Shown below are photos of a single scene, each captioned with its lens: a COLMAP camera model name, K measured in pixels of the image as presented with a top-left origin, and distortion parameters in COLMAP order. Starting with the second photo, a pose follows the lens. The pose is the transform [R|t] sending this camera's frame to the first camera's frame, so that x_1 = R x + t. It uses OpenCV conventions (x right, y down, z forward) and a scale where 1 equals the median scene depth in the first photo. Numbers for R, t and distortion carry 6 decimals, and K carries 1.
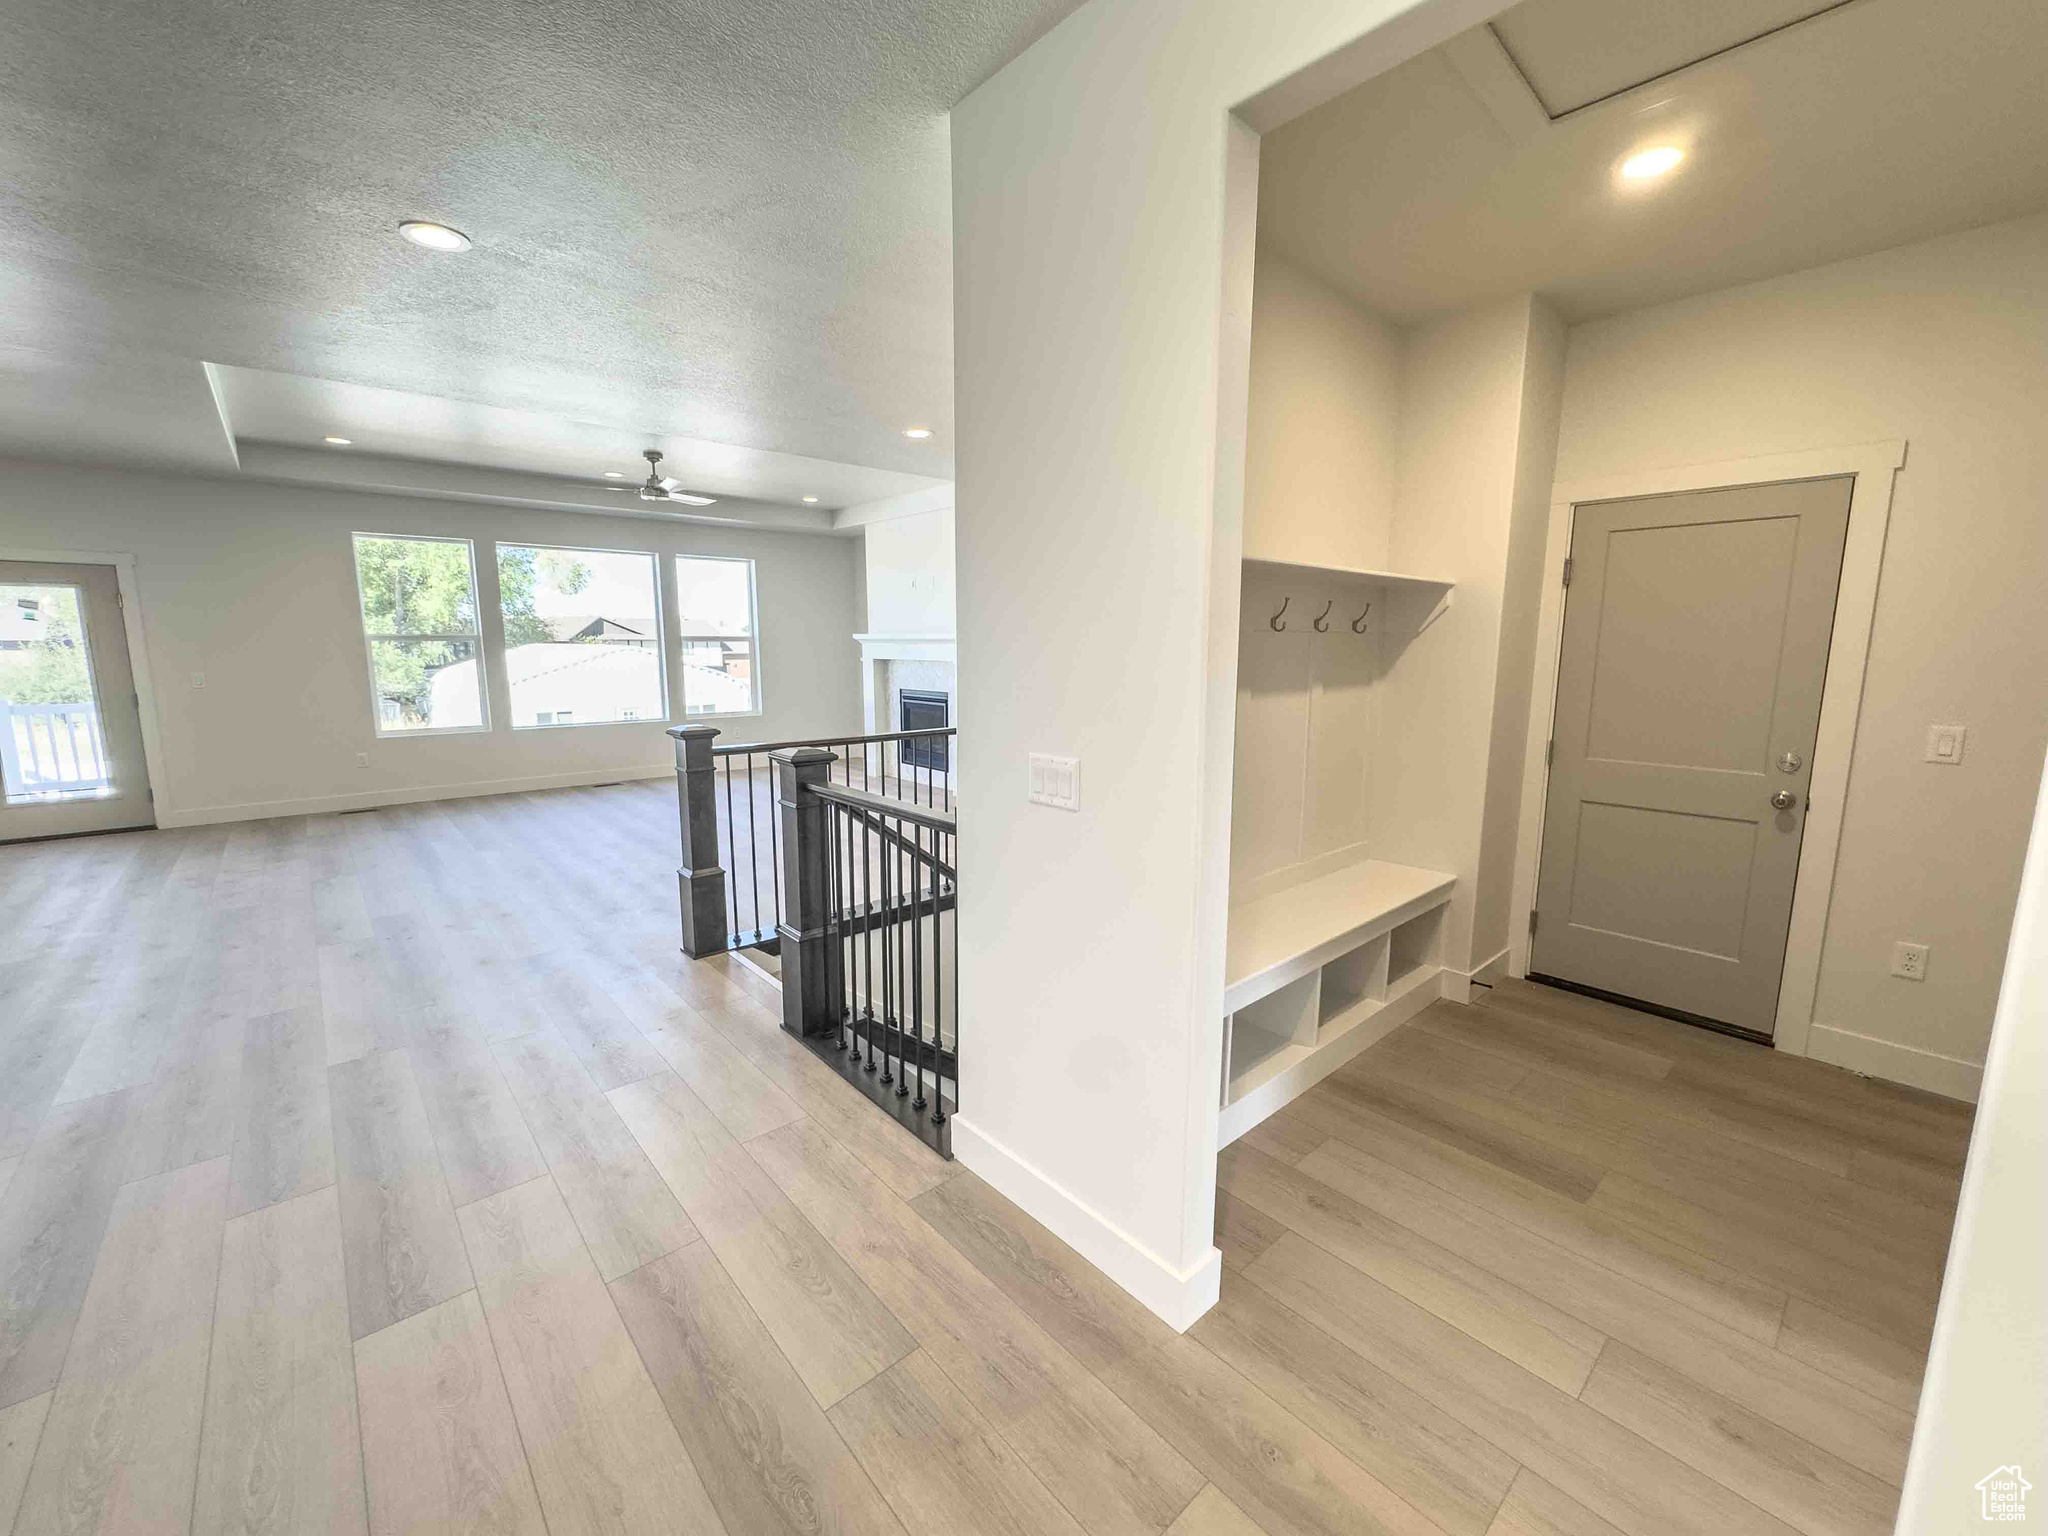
lens RADIAL K [[818.4, 0, 1020.3], [0, 818.4, 766.6], [0, 0, 1]] dist [-0.001867, -0.000073]
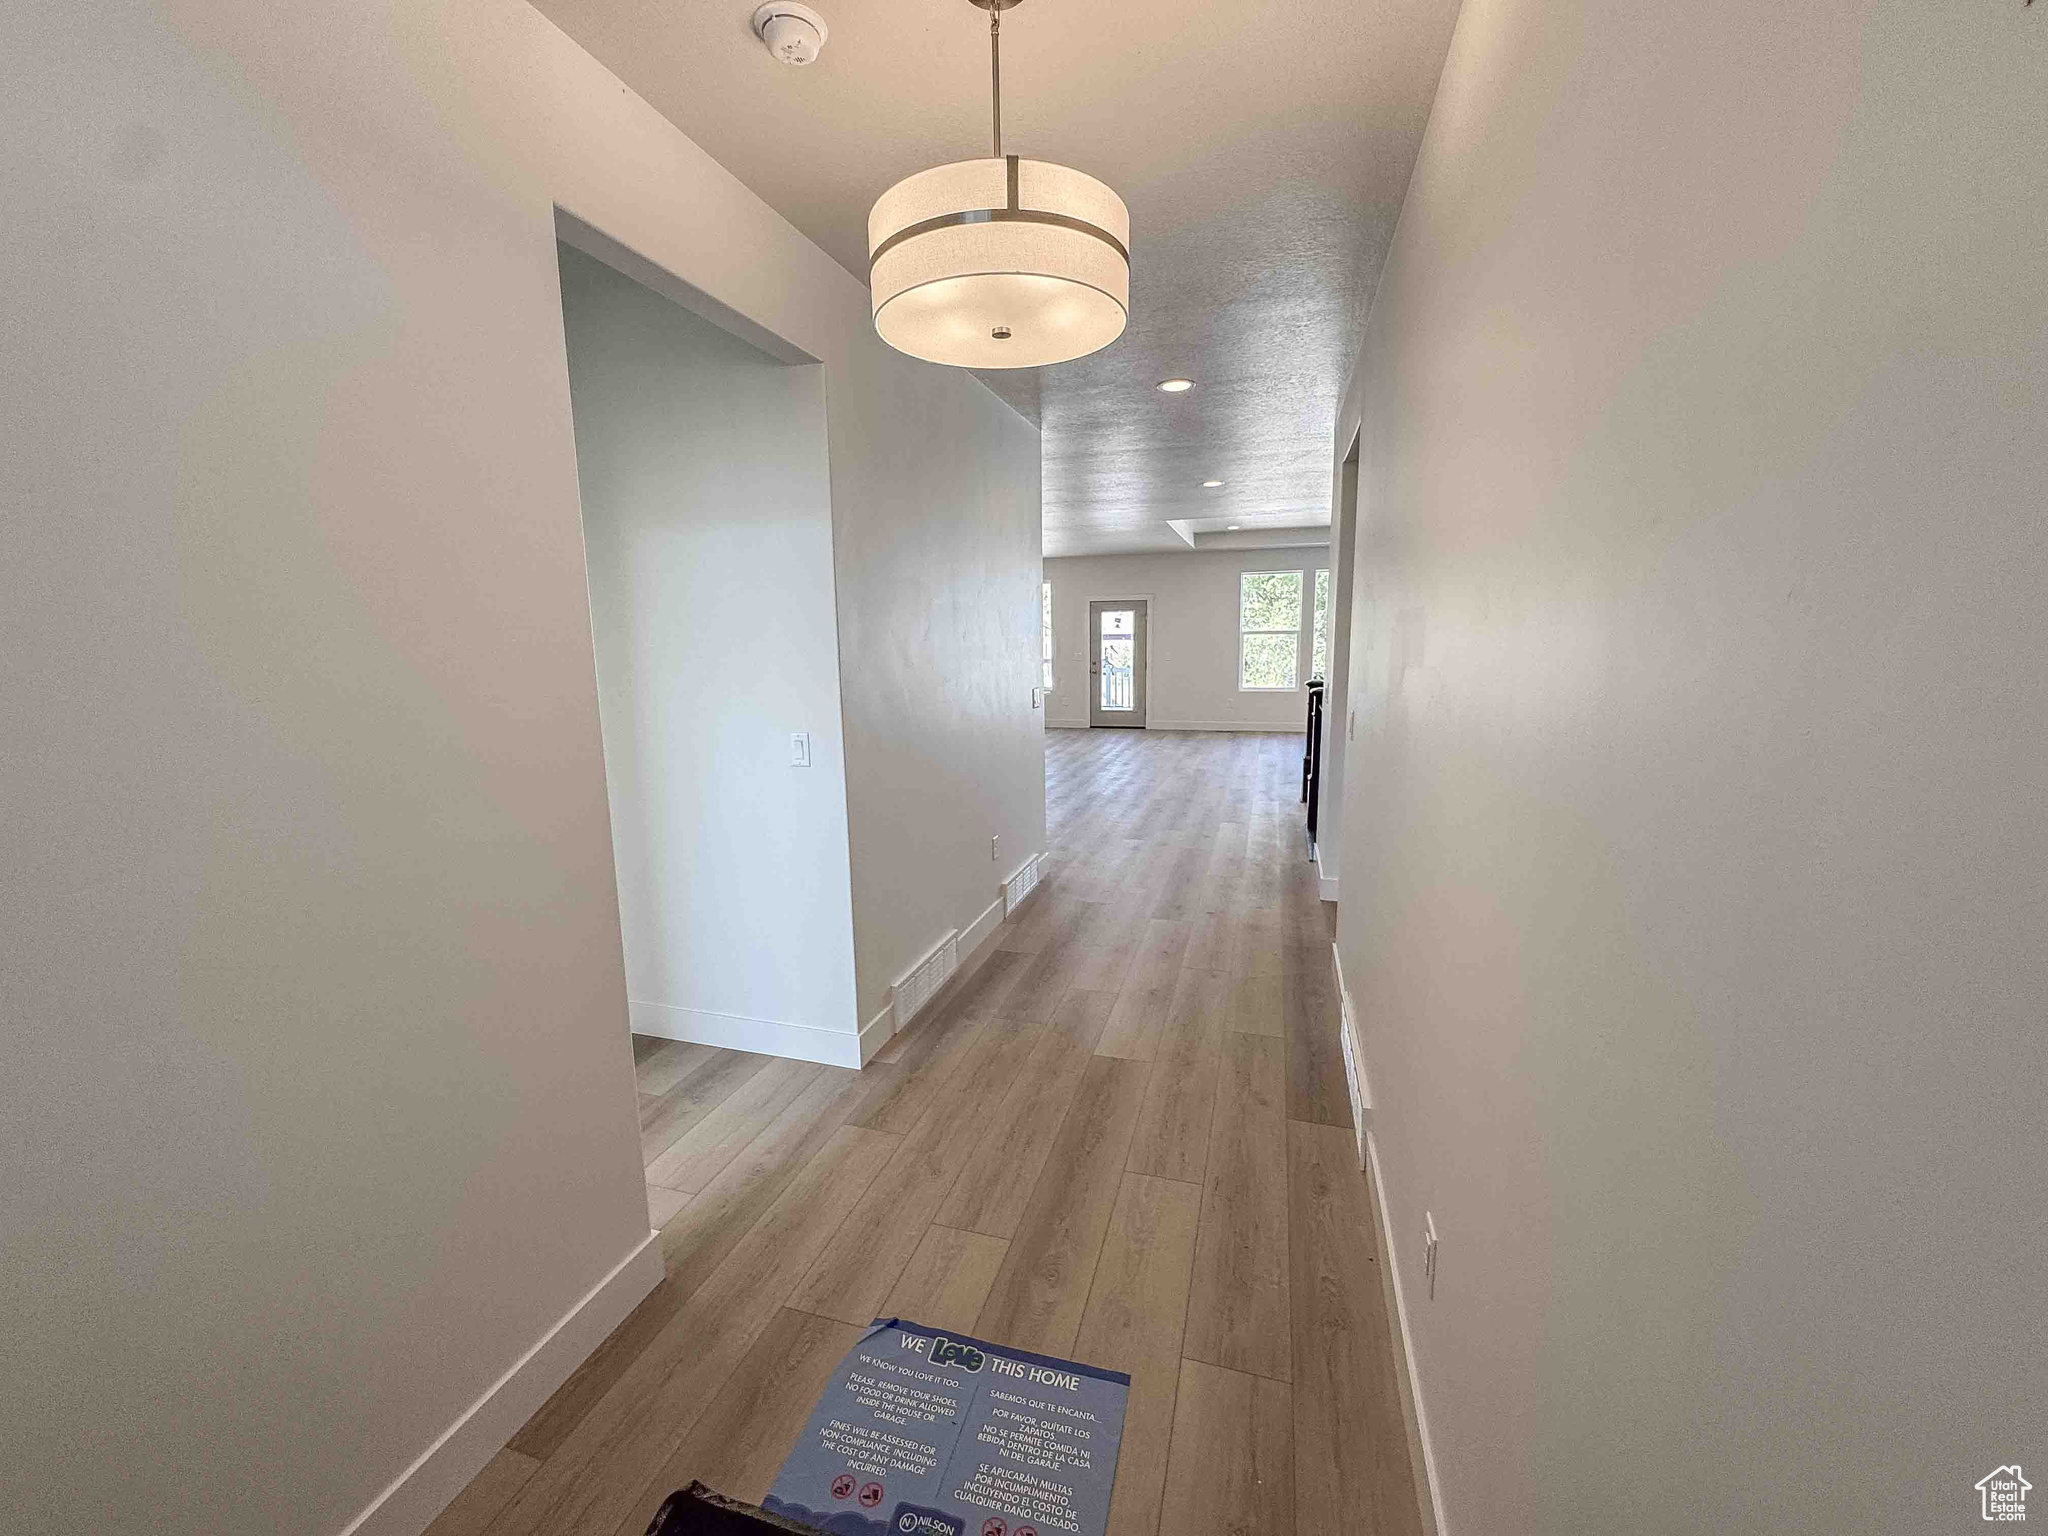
lens RADIAL K [[818.4, 0, 1021.3], [0, 818.4, 763.3], [0, 0, 1]] dist [-0.001867, -0.000073]
pose [[0.524501, 0.122605, -0.842536, 0.504163], [-0.113547, 0.990811, 0.073495, 0.046251], [0.843804, 0.057119, 0.533602, -0.342338]]
